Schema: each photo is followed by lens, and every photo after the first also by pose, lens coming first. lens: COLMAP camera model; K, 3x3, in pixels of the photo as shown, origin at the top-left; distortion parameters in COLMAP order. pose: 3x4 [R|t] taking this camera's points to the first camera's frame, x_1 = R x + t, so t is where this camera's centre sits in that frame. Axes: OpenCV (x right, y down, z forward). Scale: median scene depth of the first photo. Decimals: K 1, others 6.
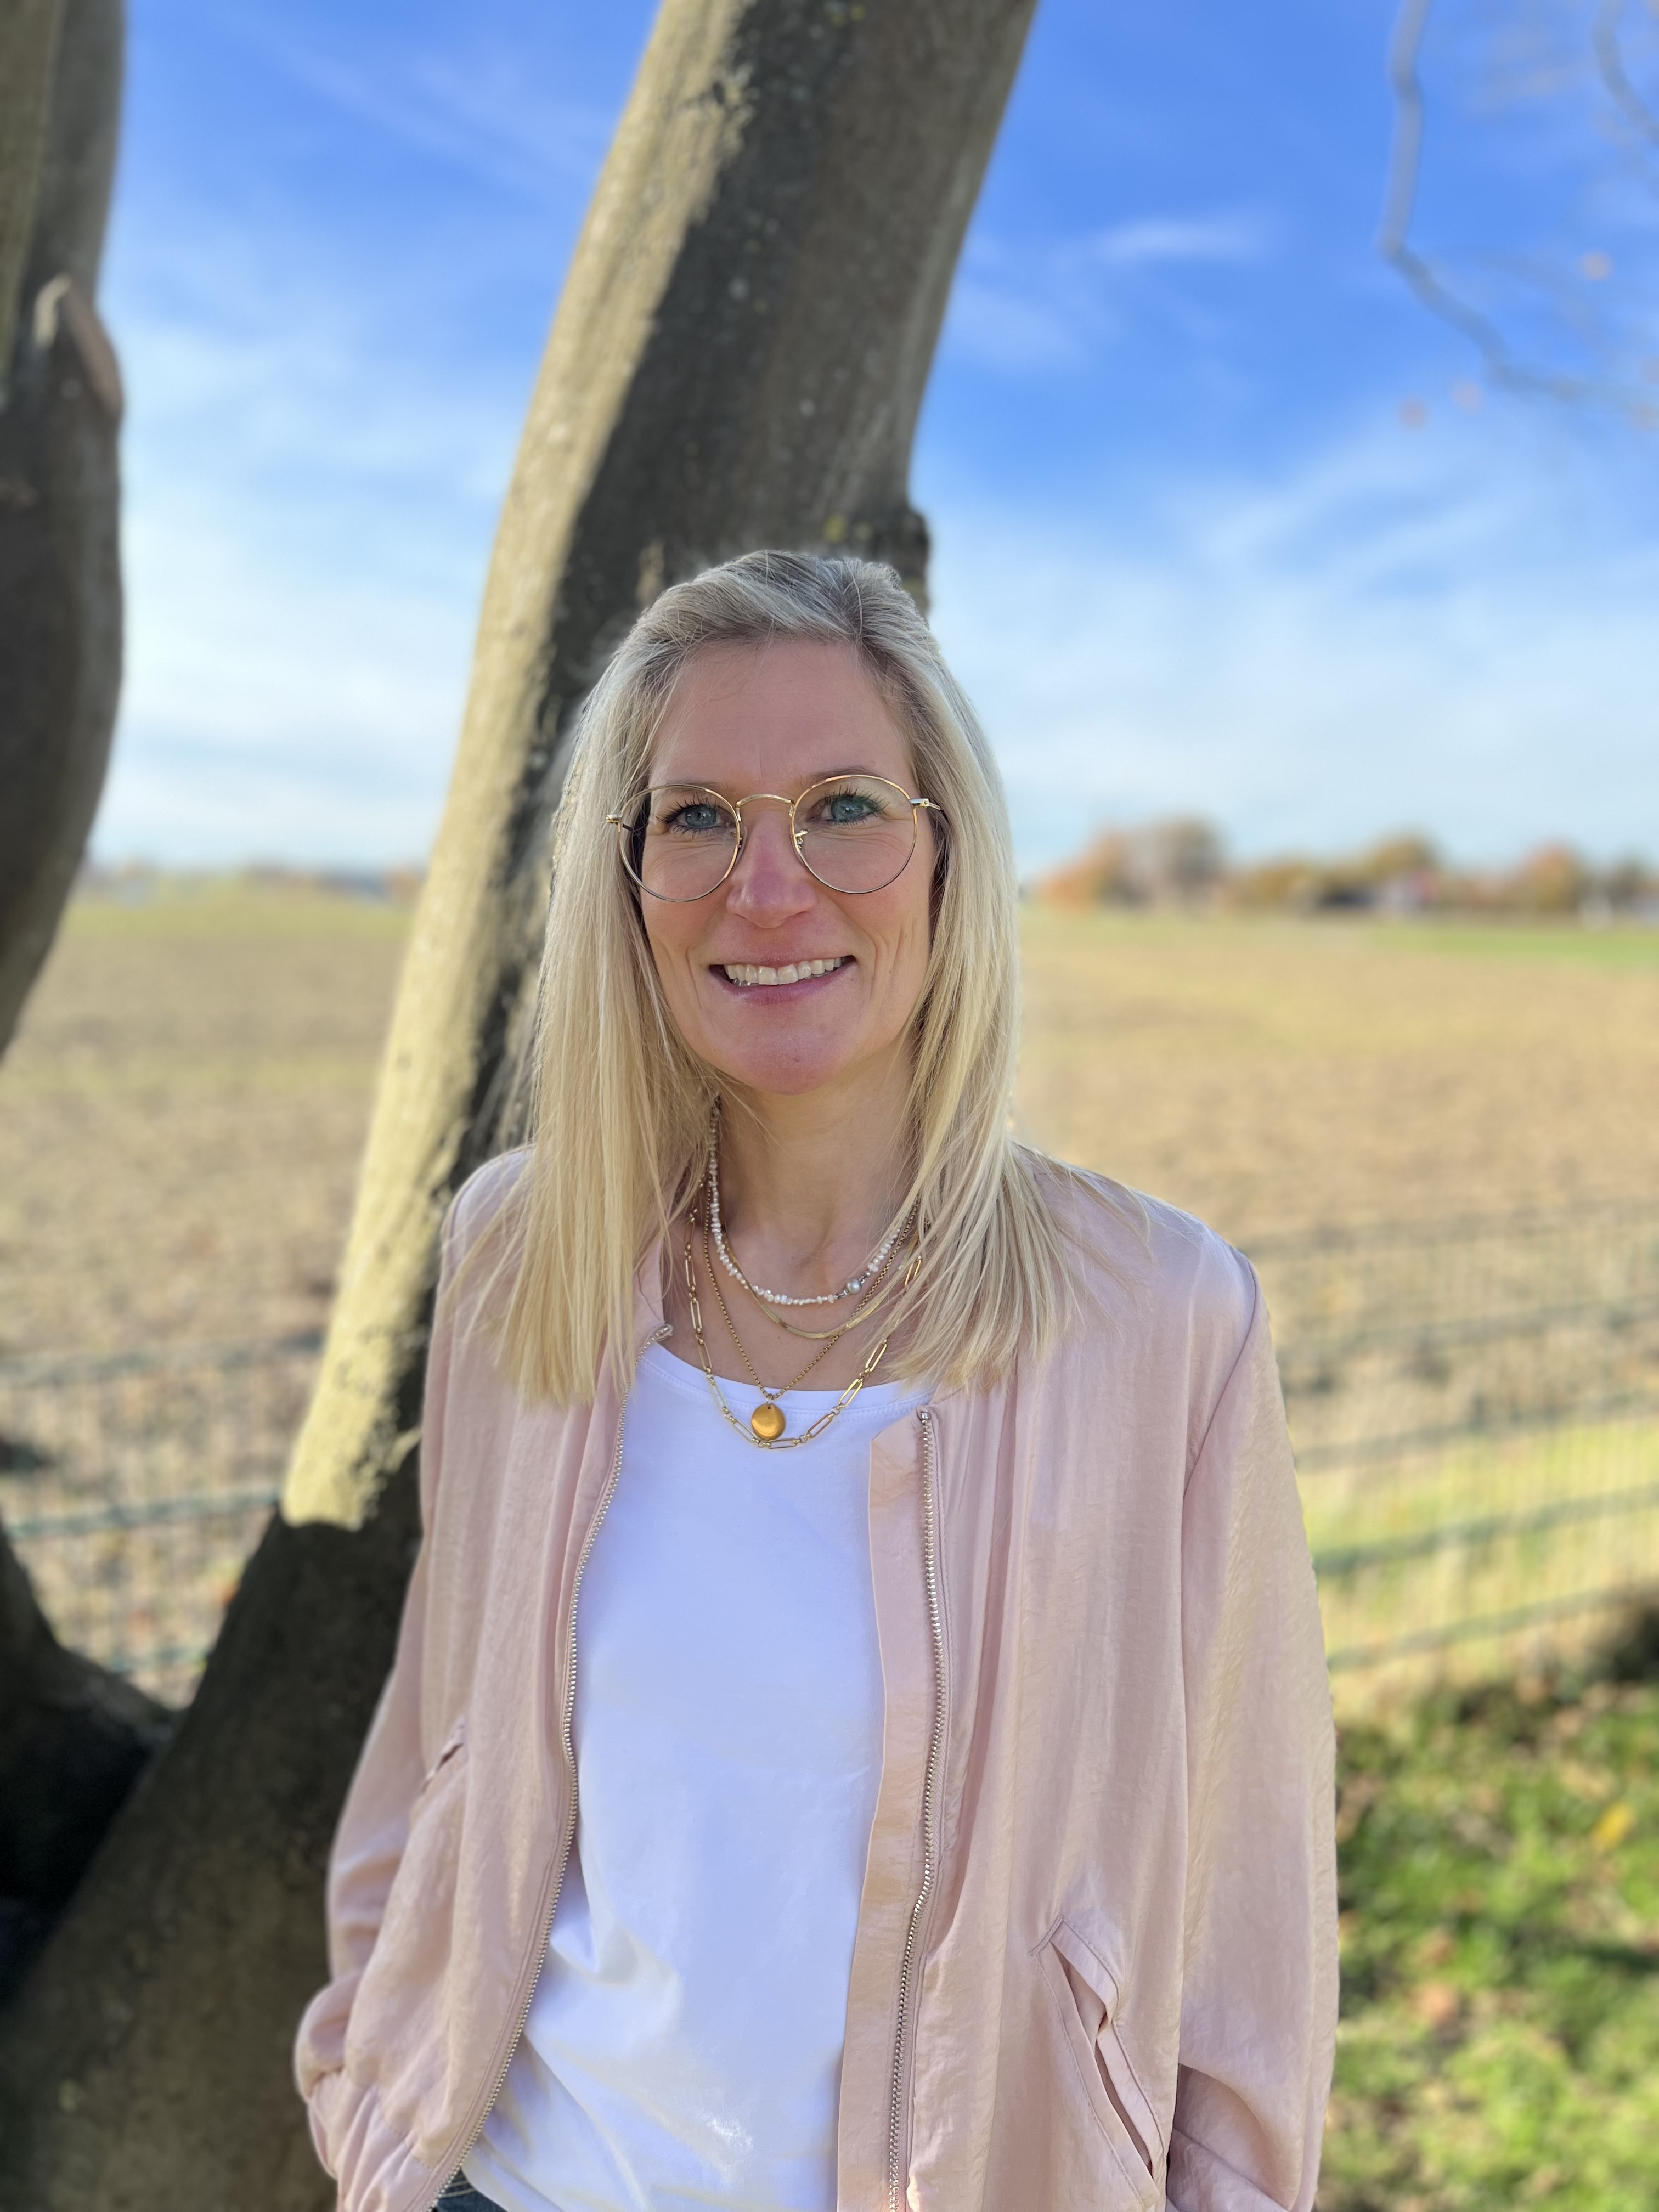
lens RADIAL K [[1686.4, 0, 836.7], [0, 1686.4, 1114.4], [0, 0, 1]] dist [0.036395, -0.045981]
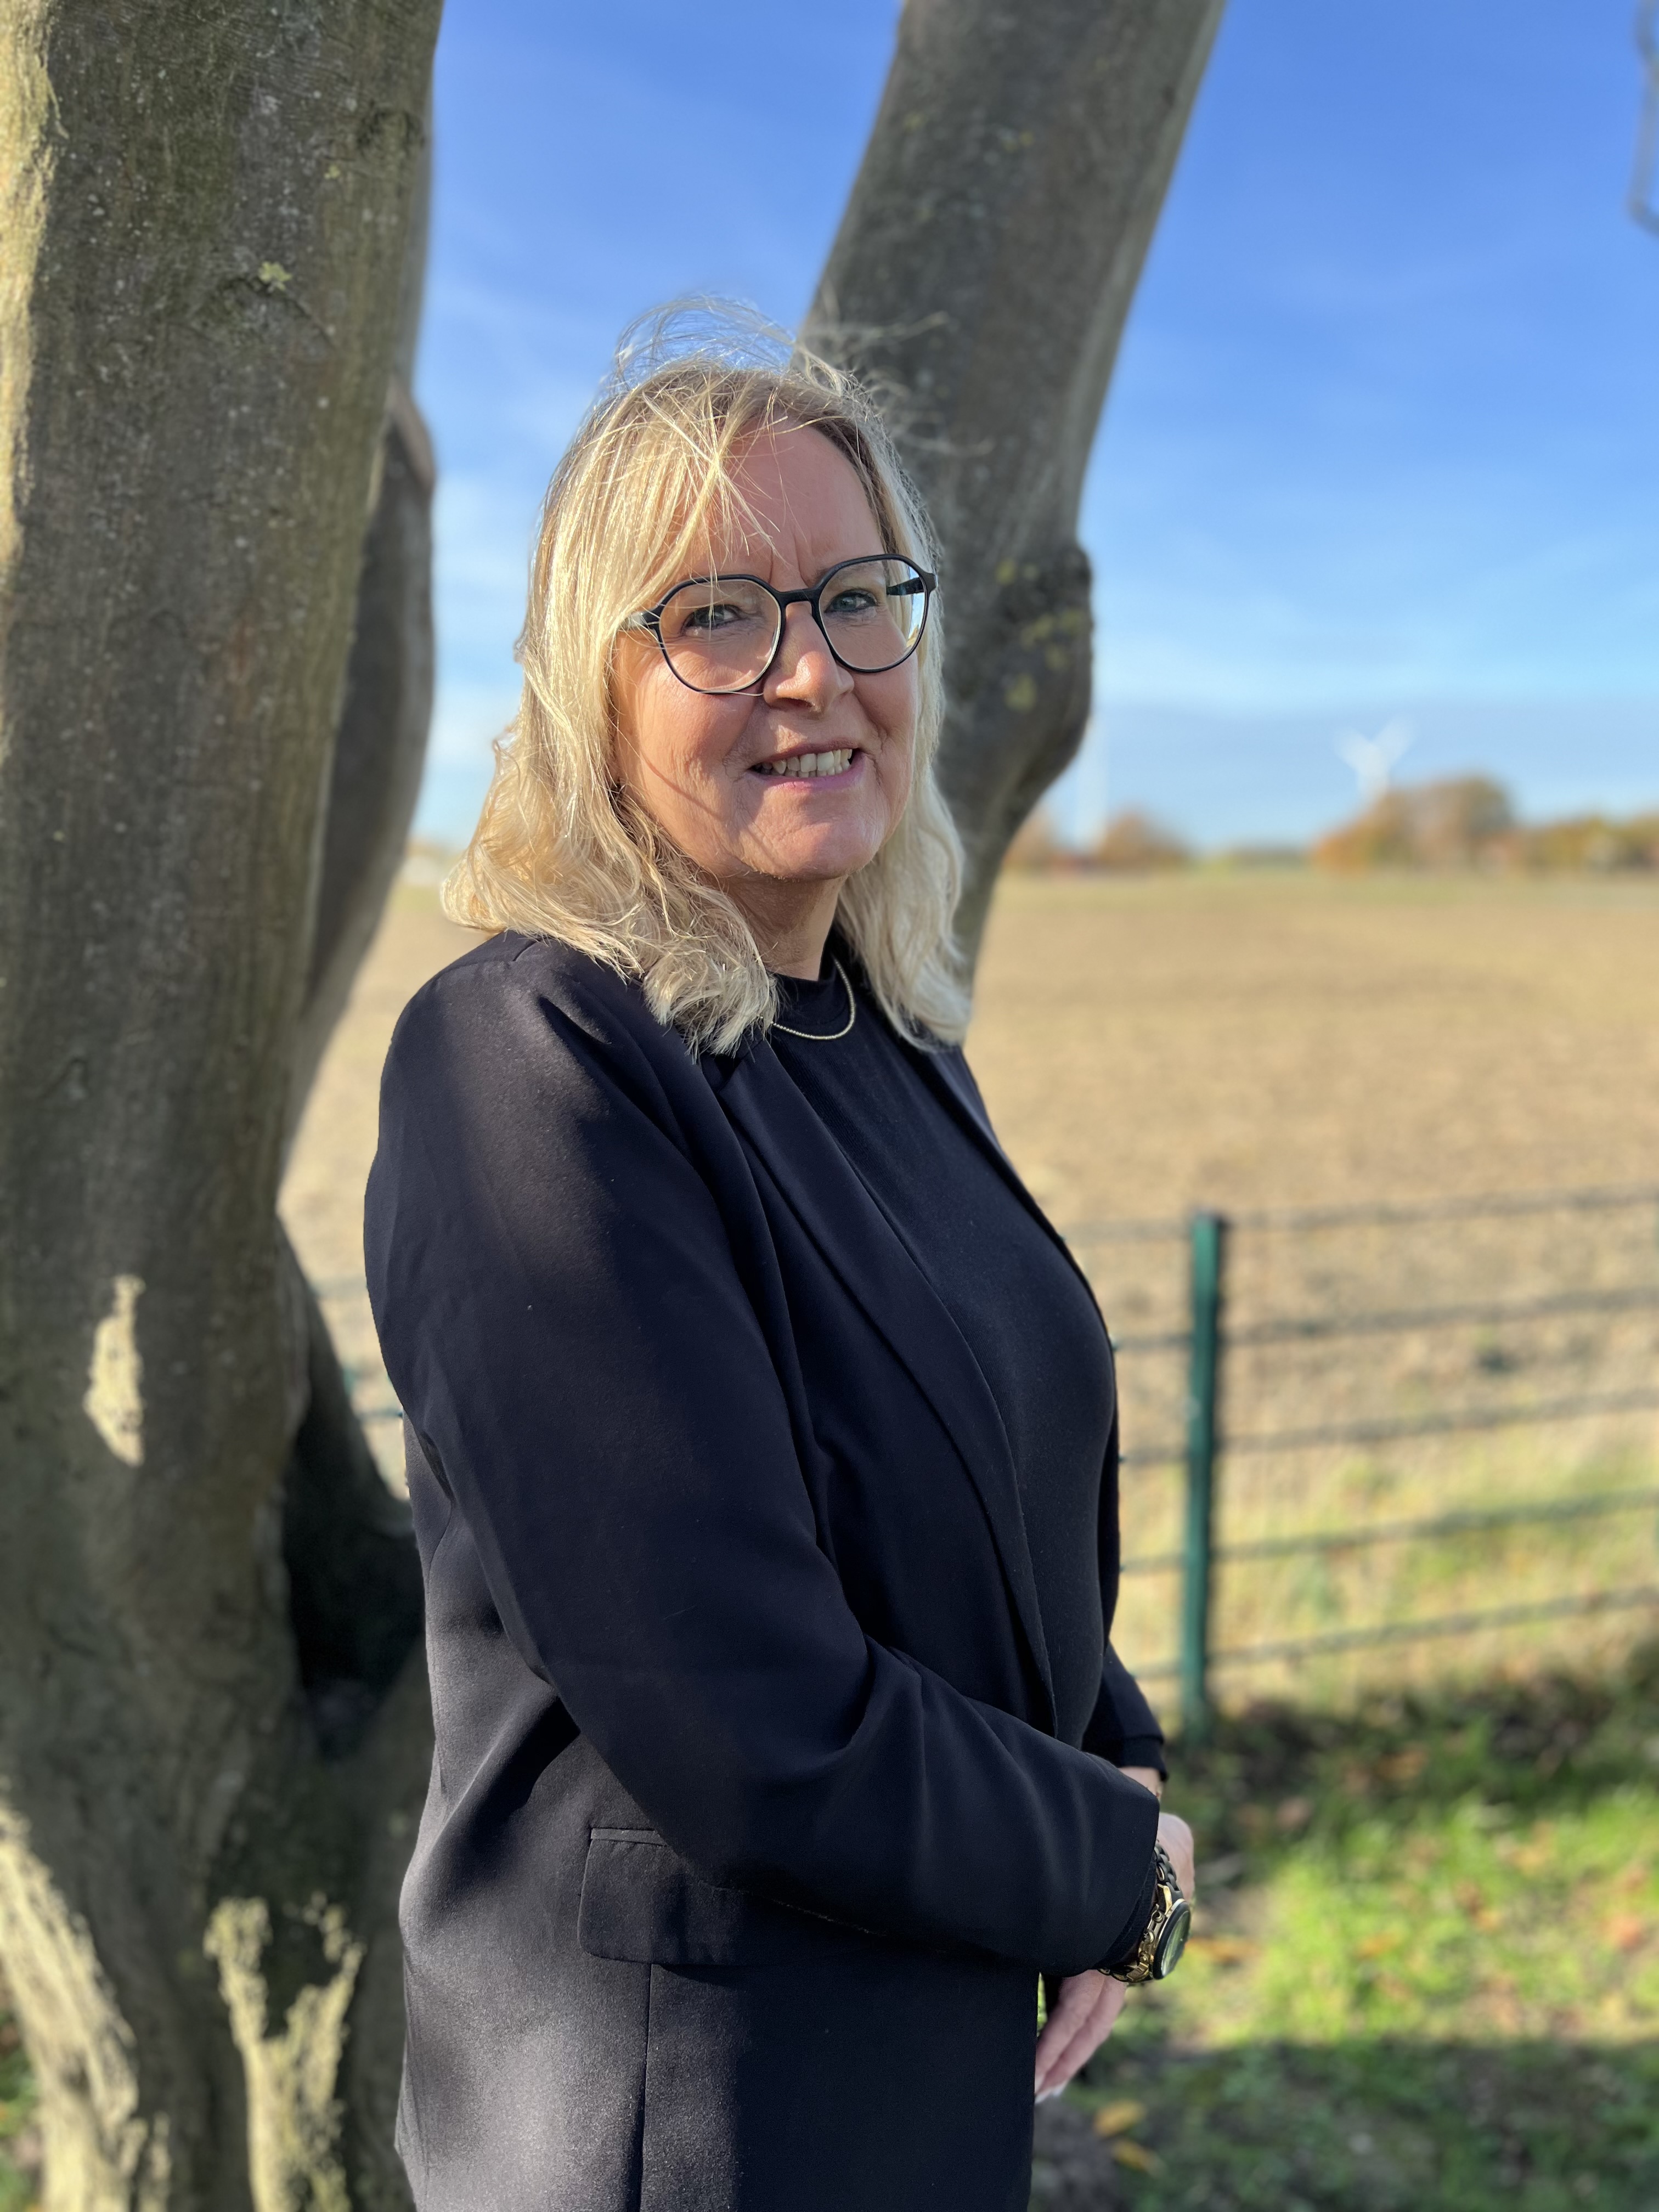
lens RADIAL K [[1686.4, 0, 826.8], [0, 1686.4, 1109.2], [0, 0, 1]] dist [0.036395, -0.045981]
pose [[0.987506, 0.007902, -0.157381, 0.061795], [-0.005421, 0.999854, 0.016184, 0.014653], [0.157486, -0.015129, 0.987405, -0.196215]]
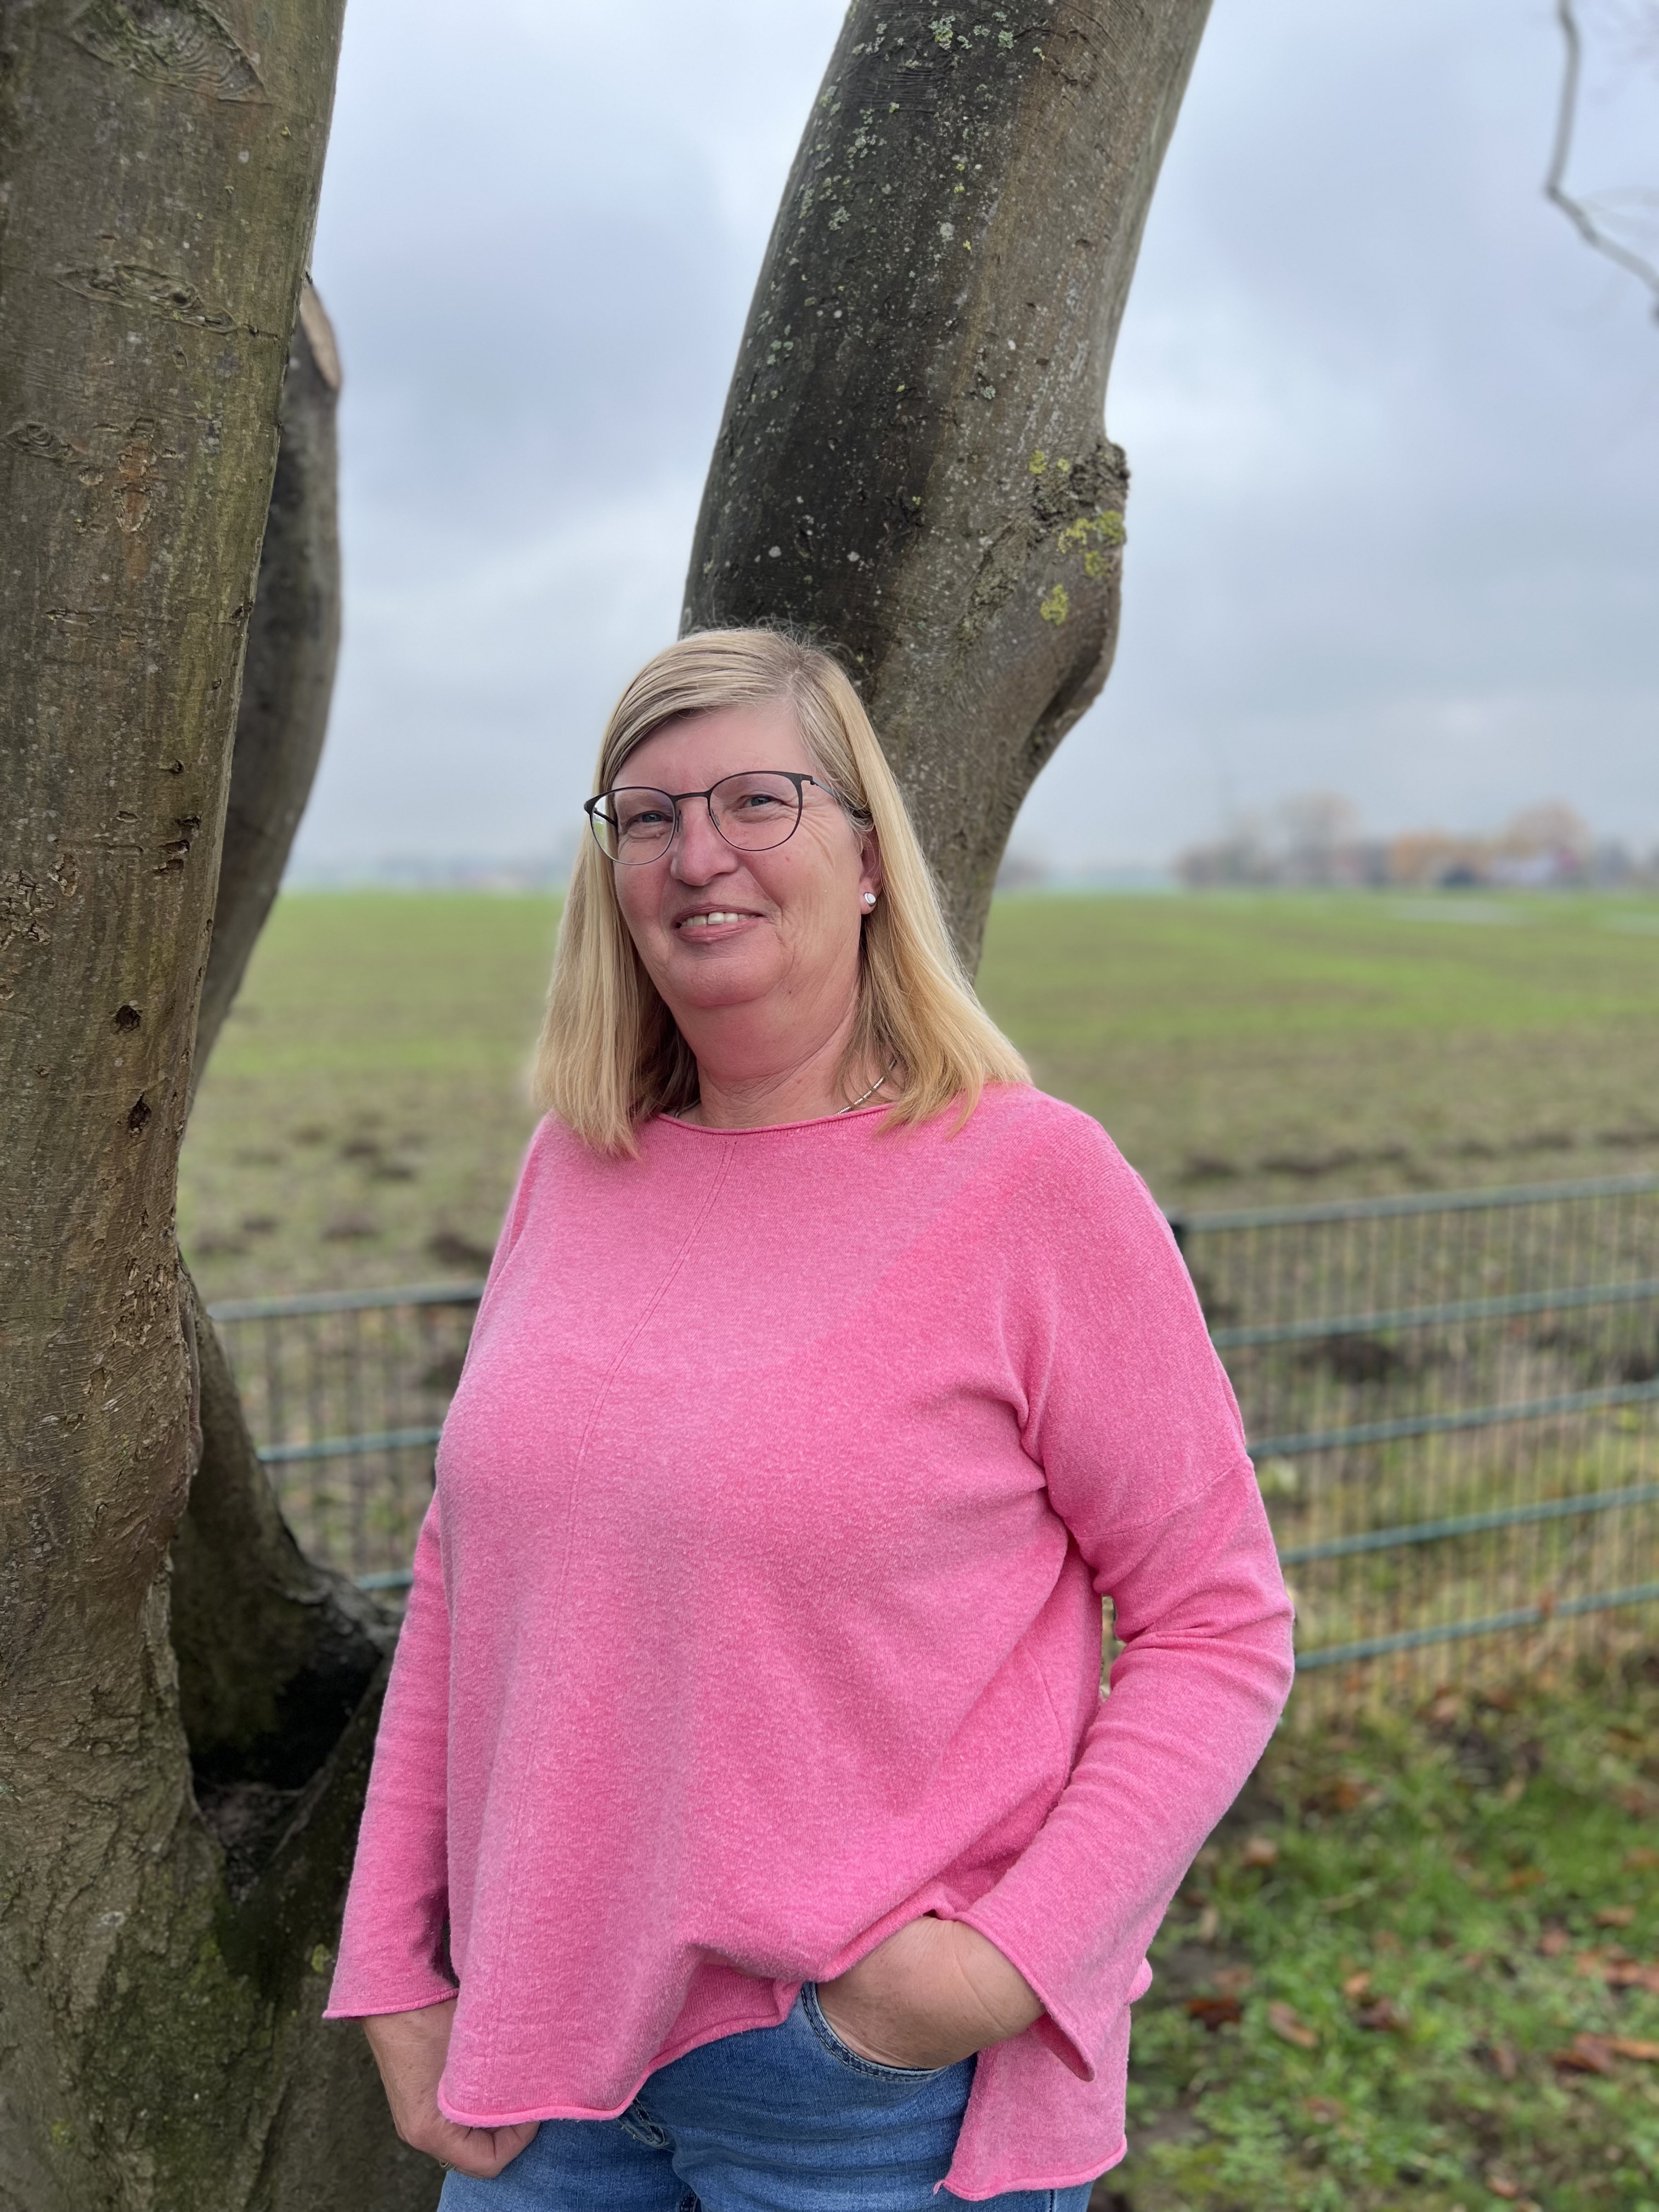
lens RADIAL K [[1686.4, 0, 830.1], [0, 1686.4, 1109.8], [0, 0, 1]] dist [0.036395, -0.045981]
pose [[0.996978, -0.003511, -0.077611, -0.045446], [0.004106, 0.999963, 0.007507, 0.036011], [0.077582, -0.007803, 0.996955, -0.034005]]
